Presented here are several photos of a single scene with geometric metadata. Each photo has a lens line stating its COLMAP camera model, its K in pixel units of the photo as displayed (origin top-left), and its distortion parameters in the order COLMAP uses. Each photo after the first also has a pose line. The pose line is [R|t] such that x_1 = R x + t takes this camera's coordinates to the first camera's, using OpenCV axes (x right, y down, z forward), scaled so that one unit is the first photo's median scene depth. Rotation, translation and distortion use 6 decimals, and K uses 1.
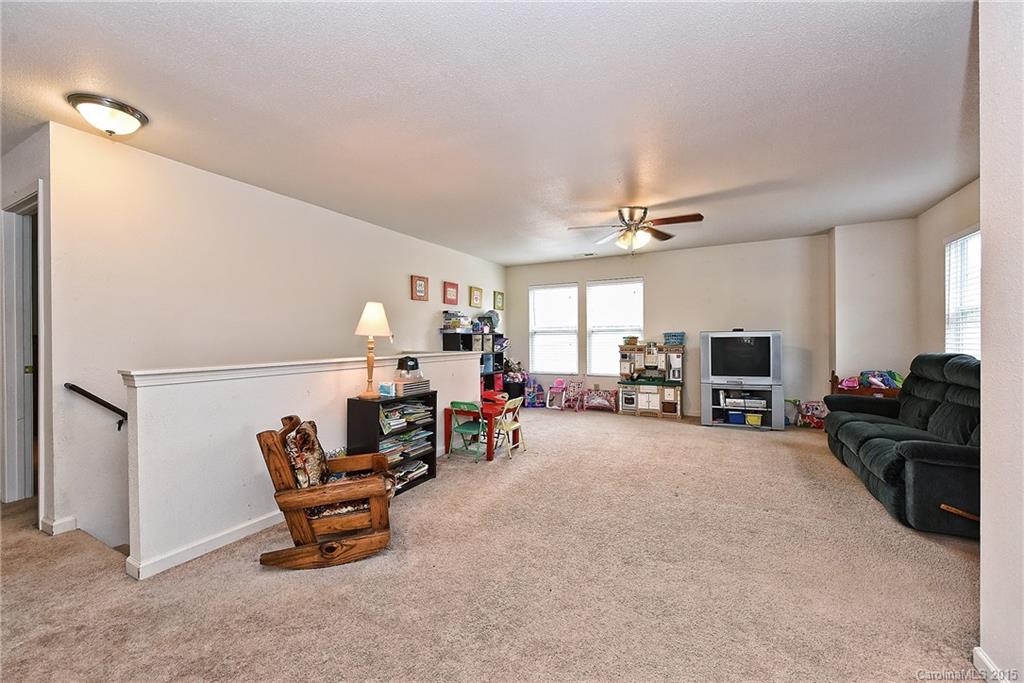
lens RADIAL K [[403.8, 0, 512.0], [0, 403.8, 341.5], [0, 0, 1]] dist [-0.000598, -0.000177]
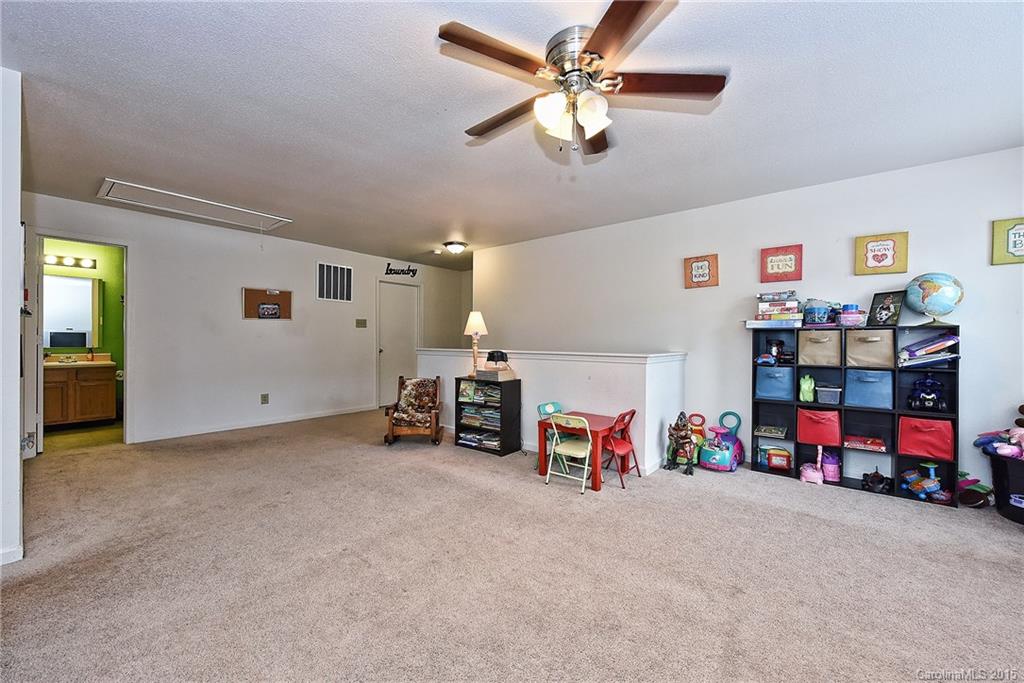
lens RADIAL K [[403.8, 0, 512.0], [0, 403.8, 341.5], [0, 0, 1]] dist [-0.000598, -0.000177]
pose [[-0.205840, 0.010568, -0.978529, 0.598783], [-0.007532, 0.999895, 0.012384, -0.005853], [0.978557, 0.009919, -0.205739, 0.809250]]
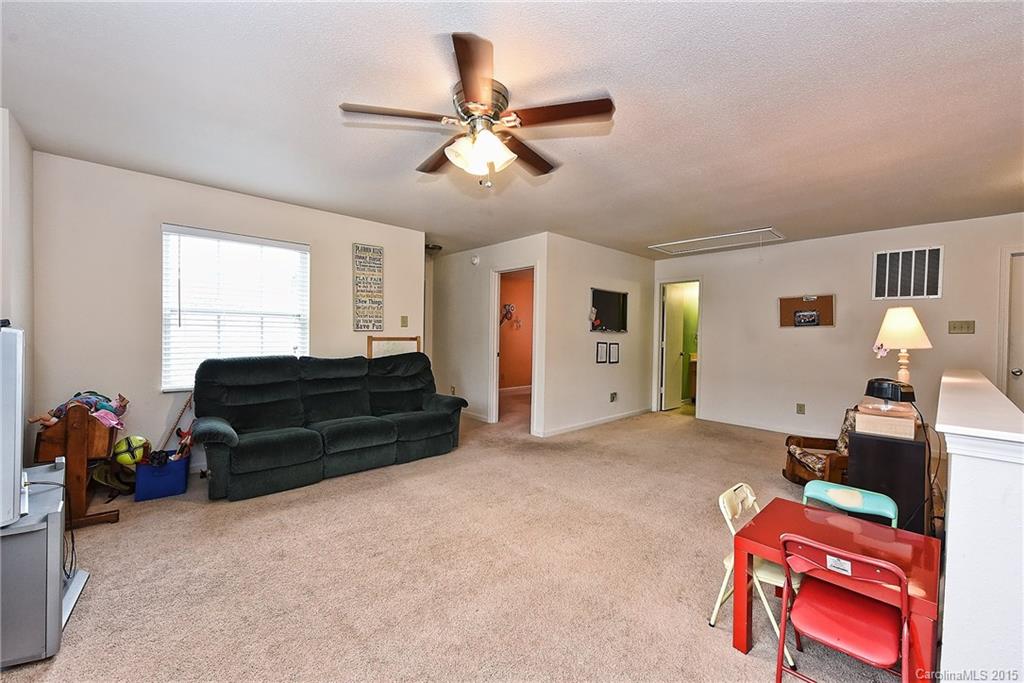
lens RADIAL K [[403.8, 0, 512.0], [0, 403.8, 341.5], [0, 0, 1]] dist [-0.000598, -0.000177]
pose [[-0.943612, -0.011717, 0.330846, 0.088148], [-0.006699, 0.999845, 0.016301, -0.020190], [-0.330986, 0.013165, -0.943544, 1.148688]]
